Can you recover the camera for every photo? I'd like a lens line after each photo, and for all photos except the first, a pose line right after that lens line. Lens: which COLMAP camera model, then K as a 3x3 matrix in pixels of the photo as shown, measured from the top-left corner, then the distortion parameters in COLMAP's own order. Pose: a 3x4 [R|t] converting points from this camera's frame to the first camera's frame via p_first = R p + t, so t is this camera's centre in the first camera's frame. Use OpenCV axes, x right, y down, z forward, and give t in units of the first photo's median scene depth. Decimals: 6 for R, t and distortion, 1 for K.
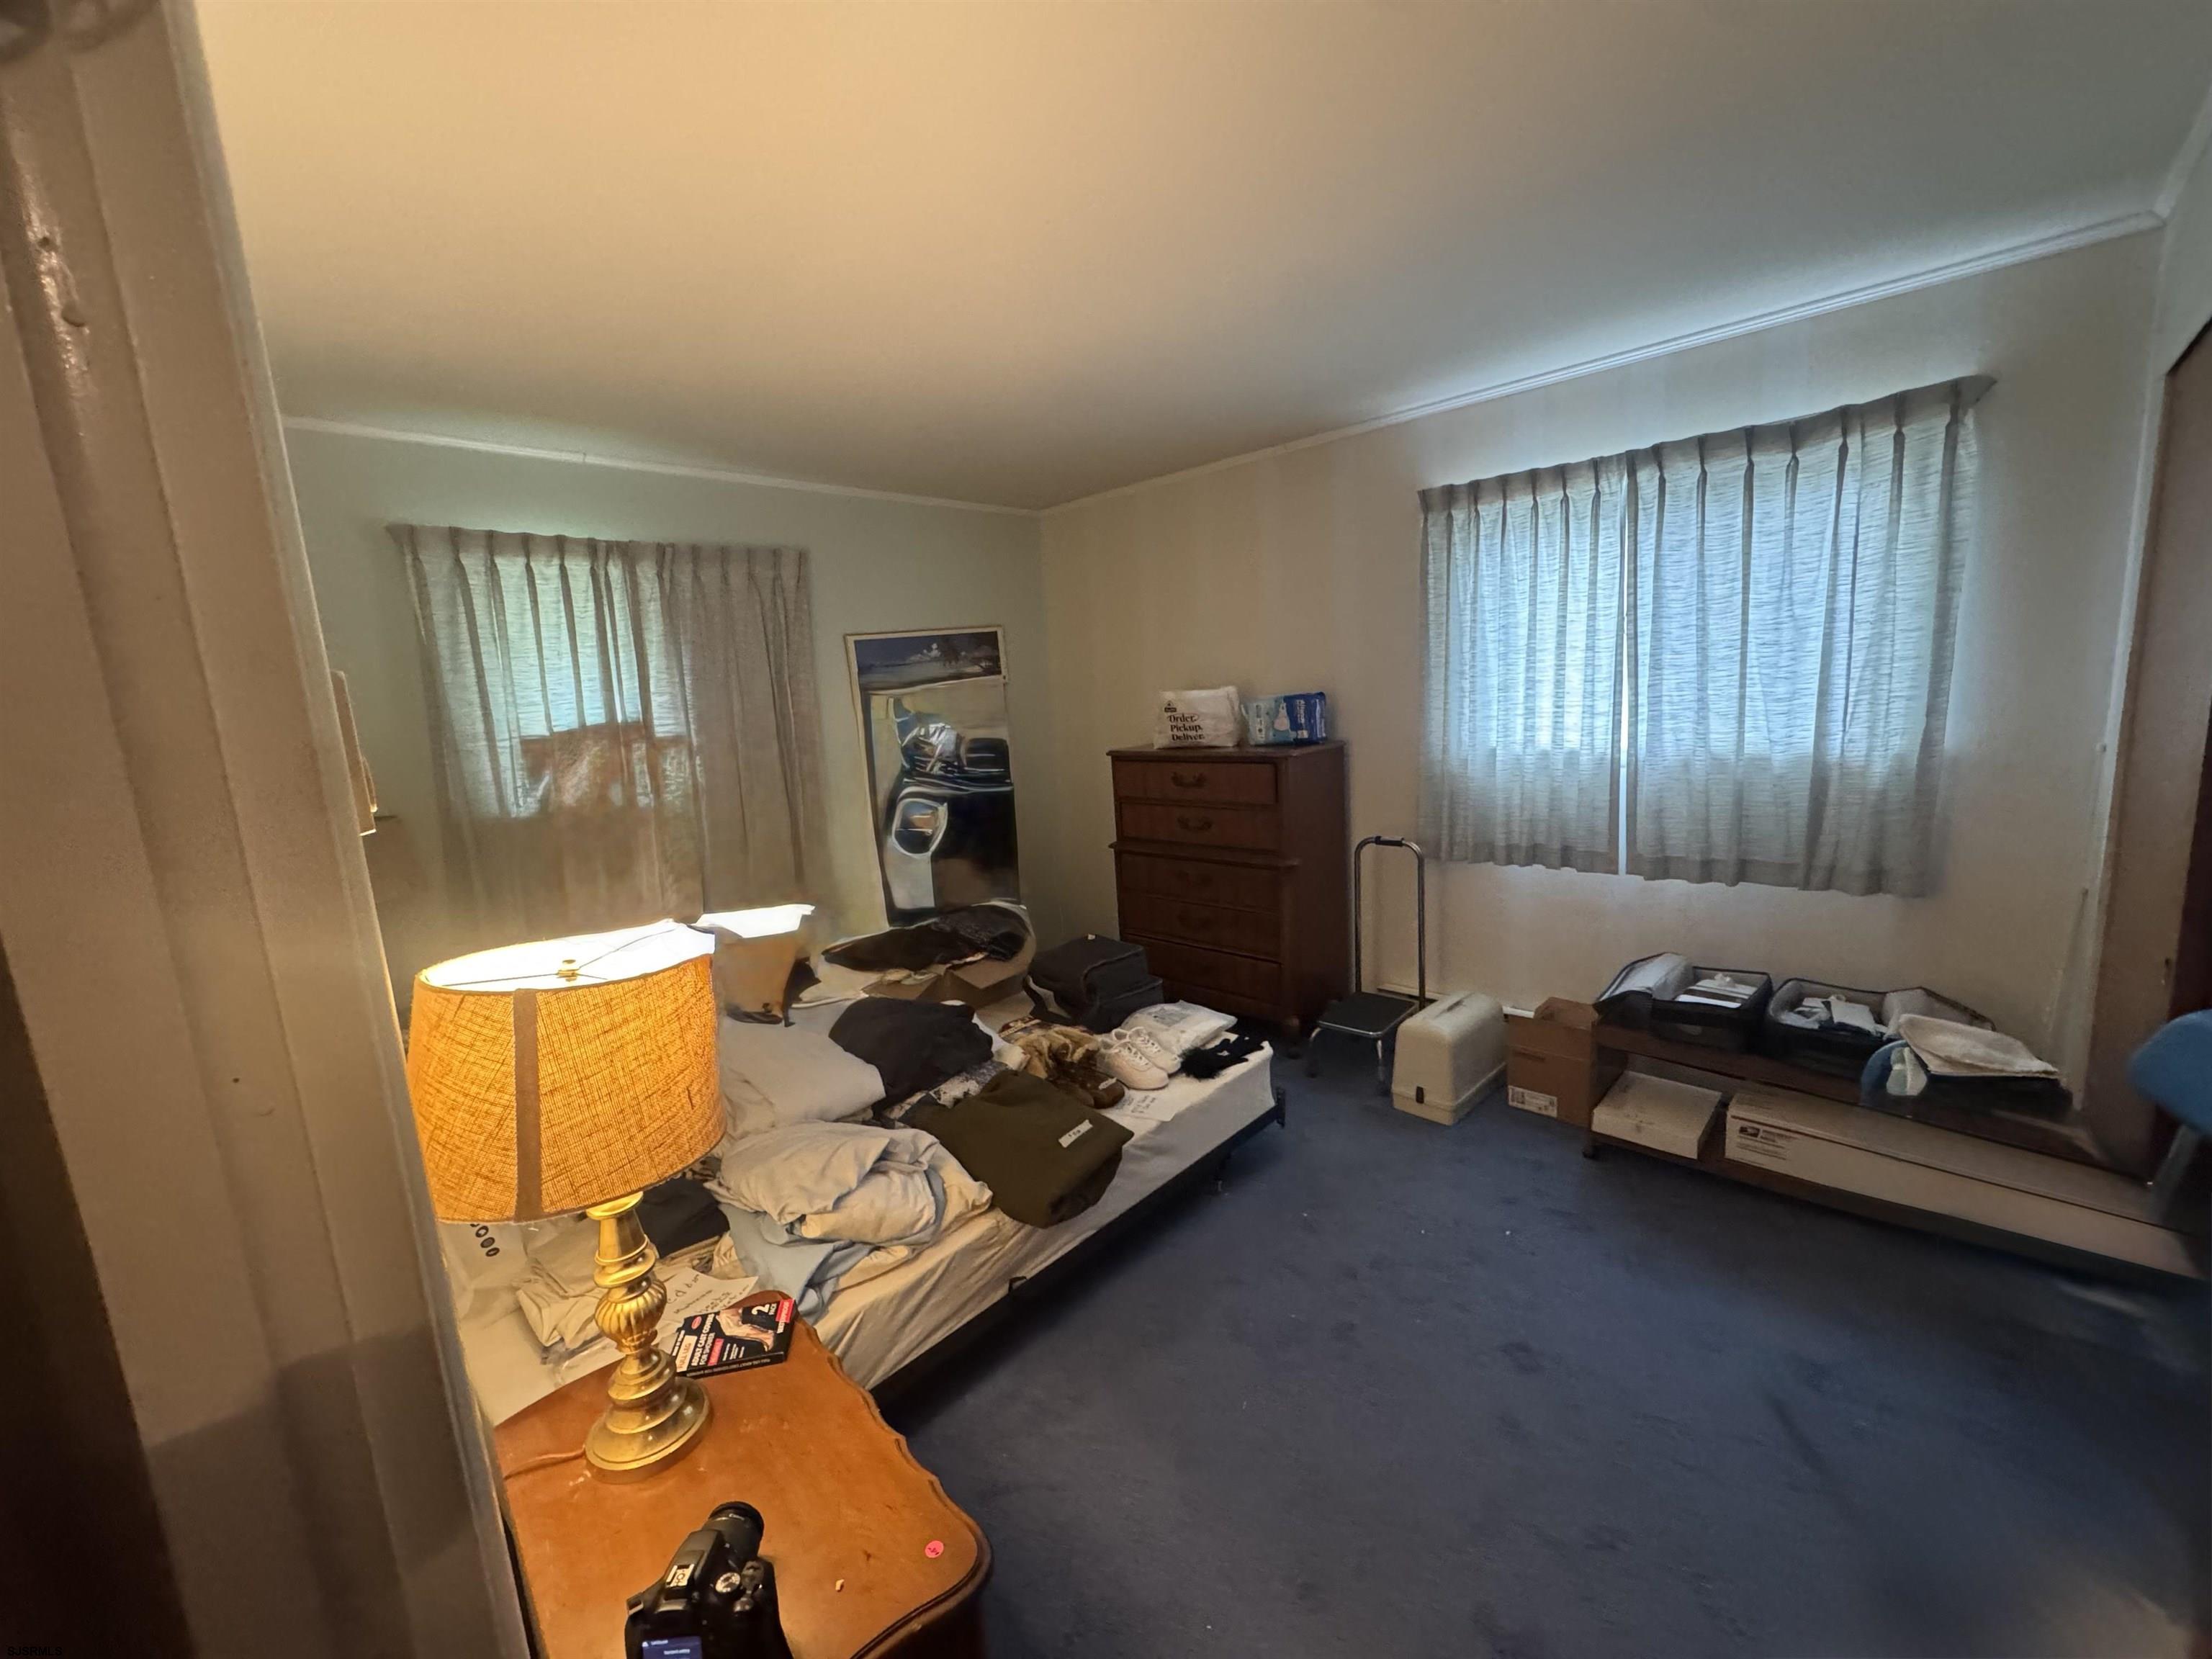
lens RADIAL K [[887.5, 0, 1103.2], [0, 887.5, 830.1], [0, 0, 1]] dist [-0.002158, 0.000620]
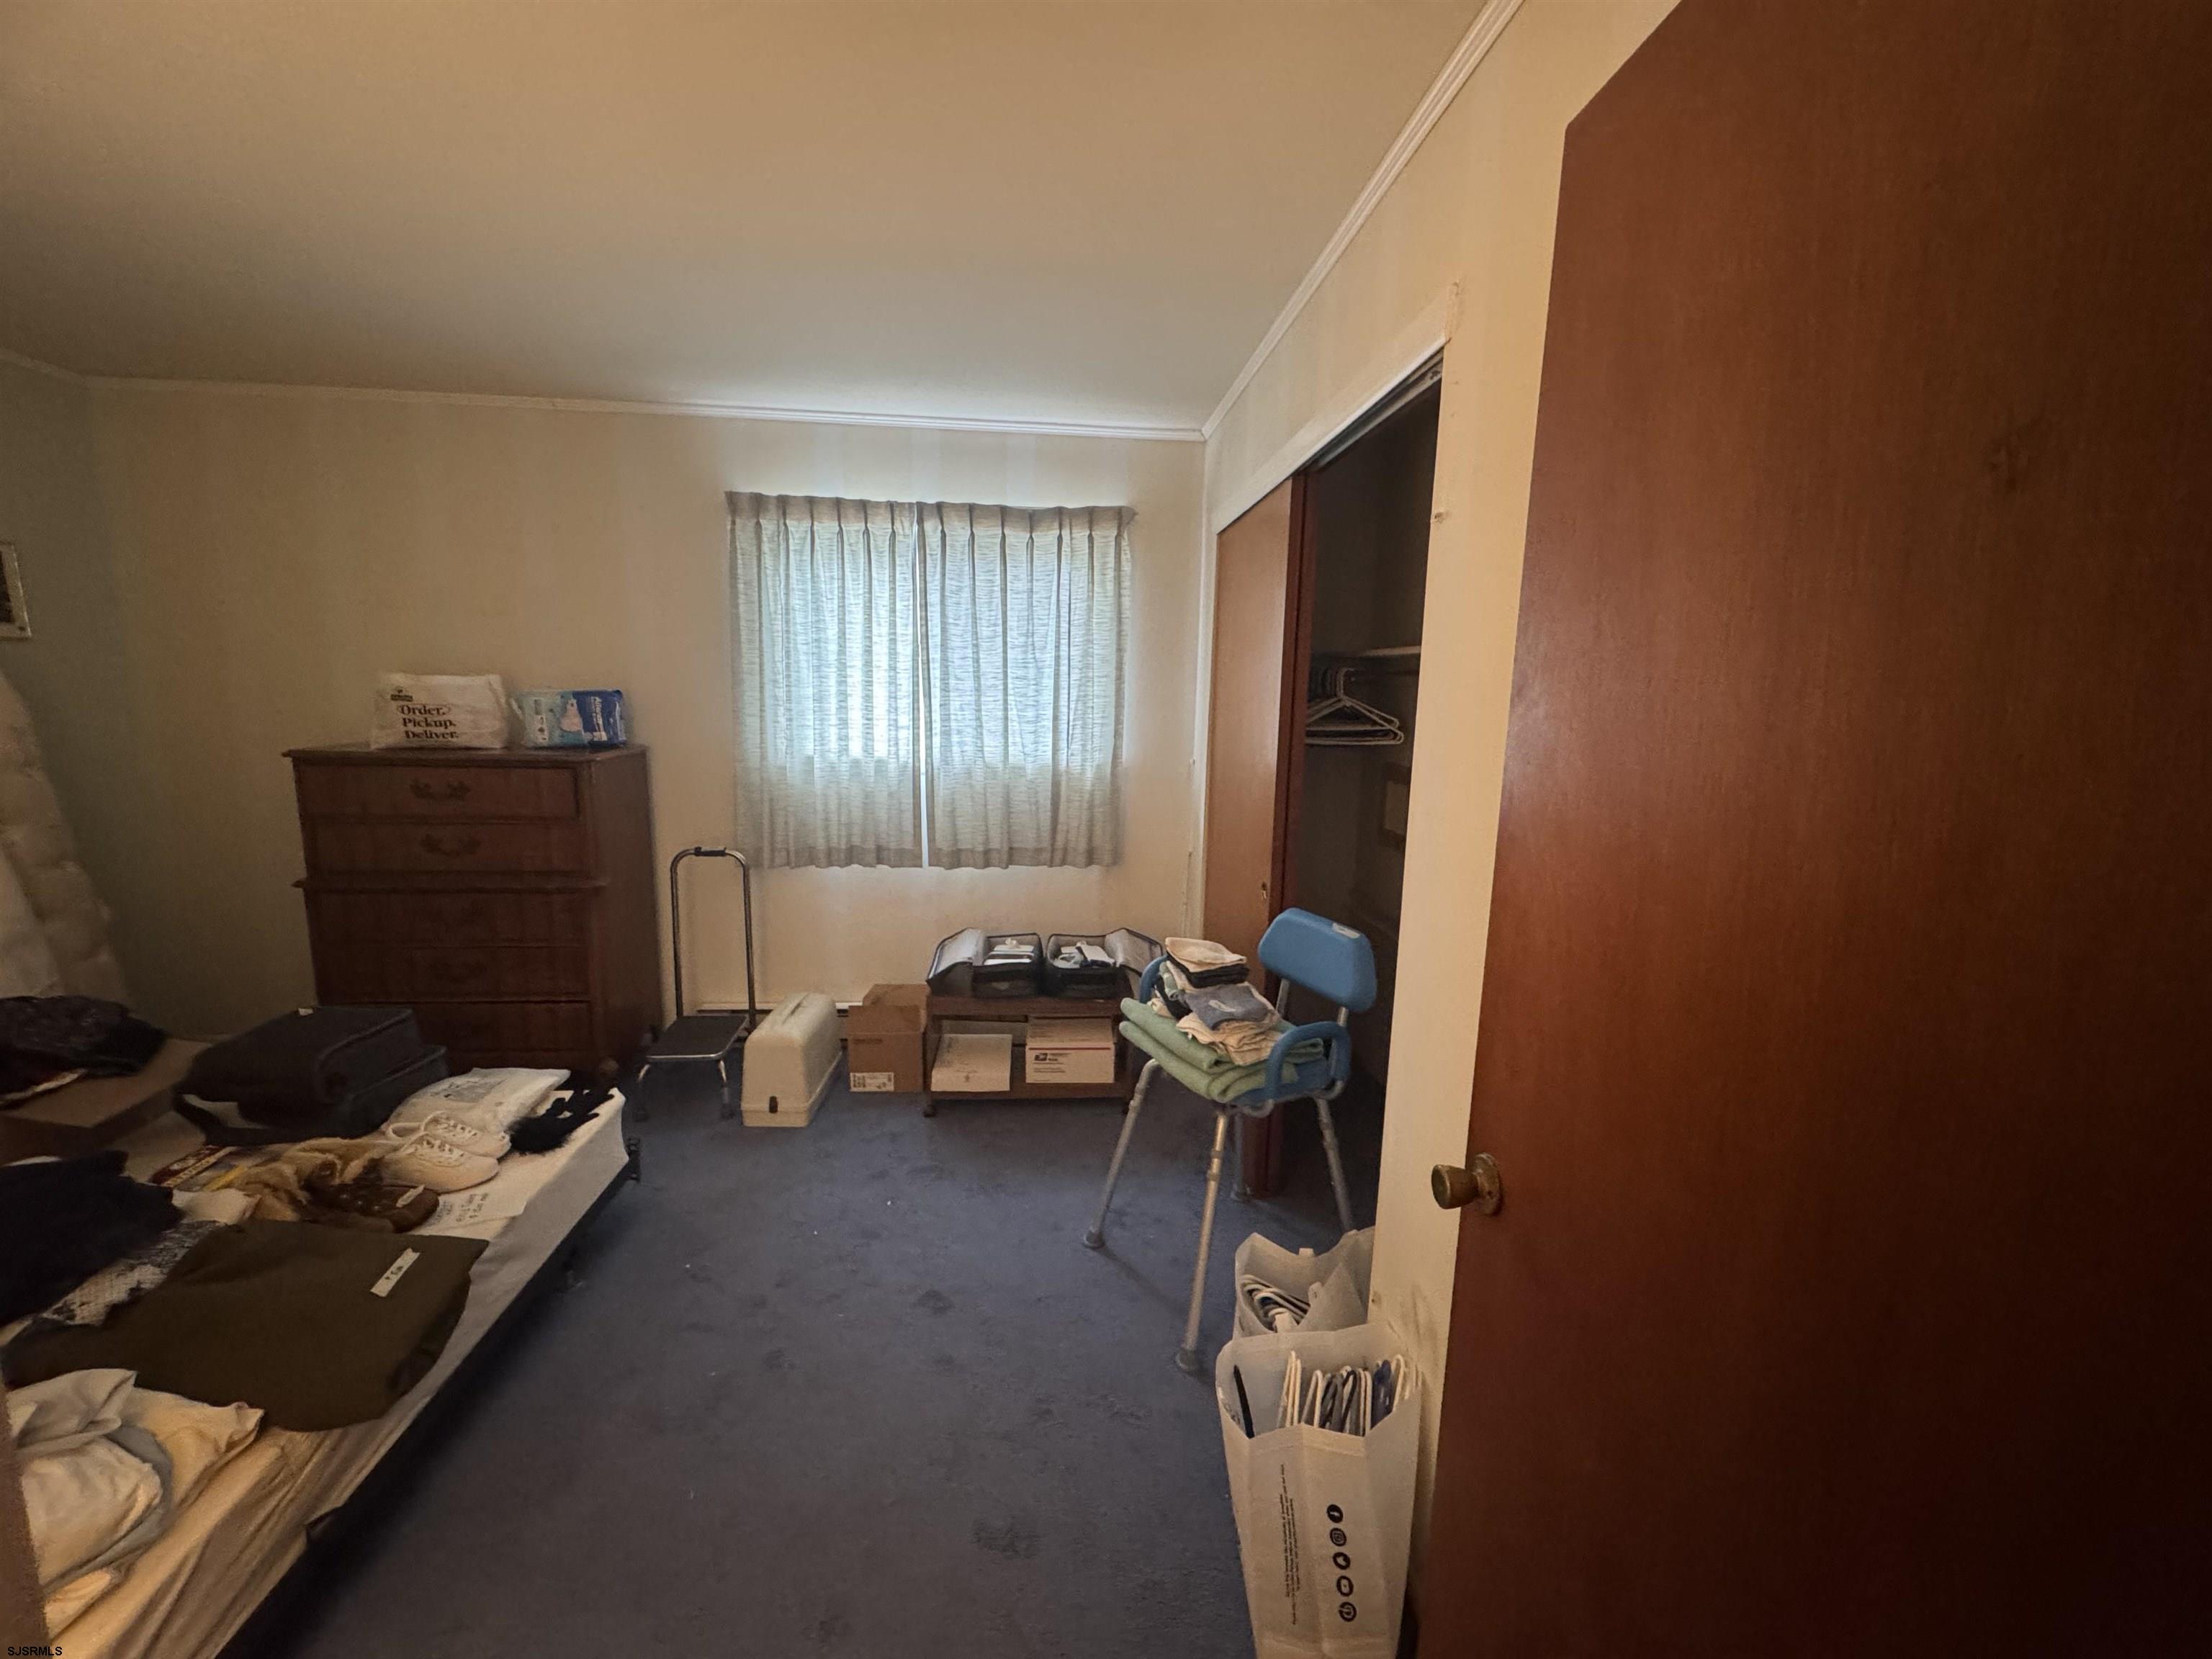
lens RADIAL K [[887.5, 0, 1098.5], [0, 887.5, 833.4], [0, 0, 1]] dist [-0.002158, 0.000620]
pose [[0.659082, -0.041501, 0.750925, -0.145088], [0.056568, 0.998383, 0.005528, 0.013659], [-0.749940, 0.038834, 0.660365, 0.072821]]
